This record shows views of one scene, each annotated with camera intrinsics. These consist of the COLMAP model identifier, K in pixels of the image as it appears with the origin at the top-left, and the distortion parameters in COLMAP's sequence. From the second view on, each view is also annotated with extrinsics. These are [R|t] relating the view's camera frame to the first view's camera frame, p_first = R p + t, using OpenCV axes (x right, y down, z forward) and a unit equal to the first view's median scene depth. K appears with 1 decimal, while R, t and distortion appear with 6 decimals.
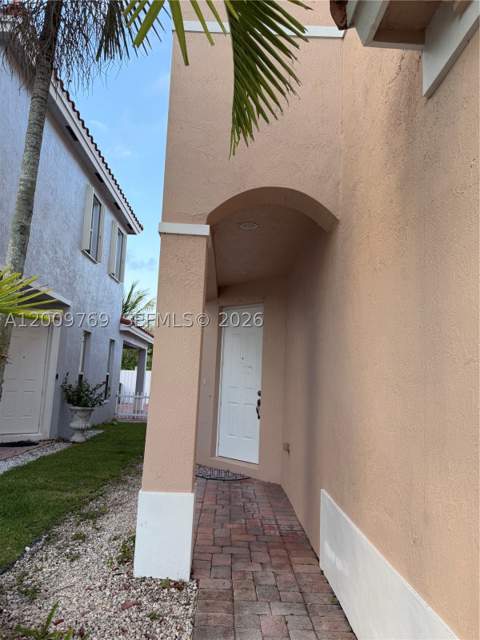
lens RADIAL K [[451.2, 0, 240.0], [0, 451.2, 320.0], [0, 0, 1]] dist [0.045935, -0.054671]
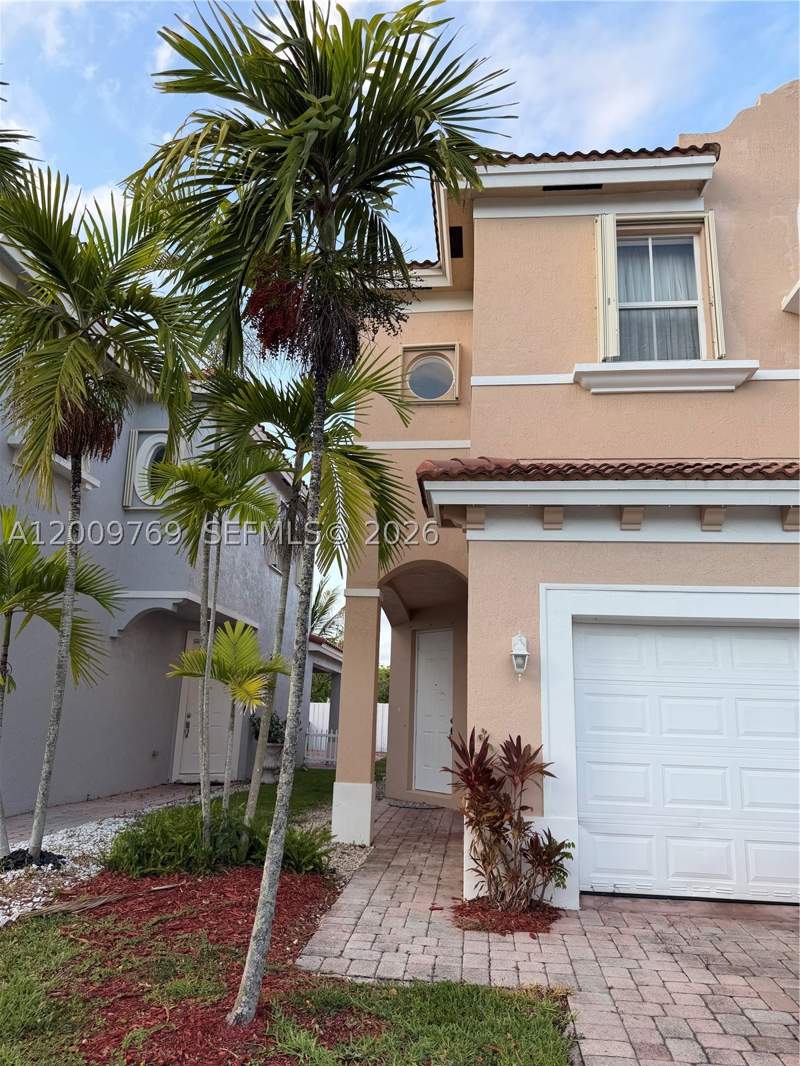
lens RADIAL K [[752.7, 0, 395.9], [0, 752.7, 530.3], [0, 0, 1]] dist [0.052417, -0.066932]
pose [[0.990303, -0.043275, -0.132012, 0.126999], [0.027588, 0.992580, -0.118427, -0.047841], [0.136157, 0.113636, 0.984148, -0.557281]]
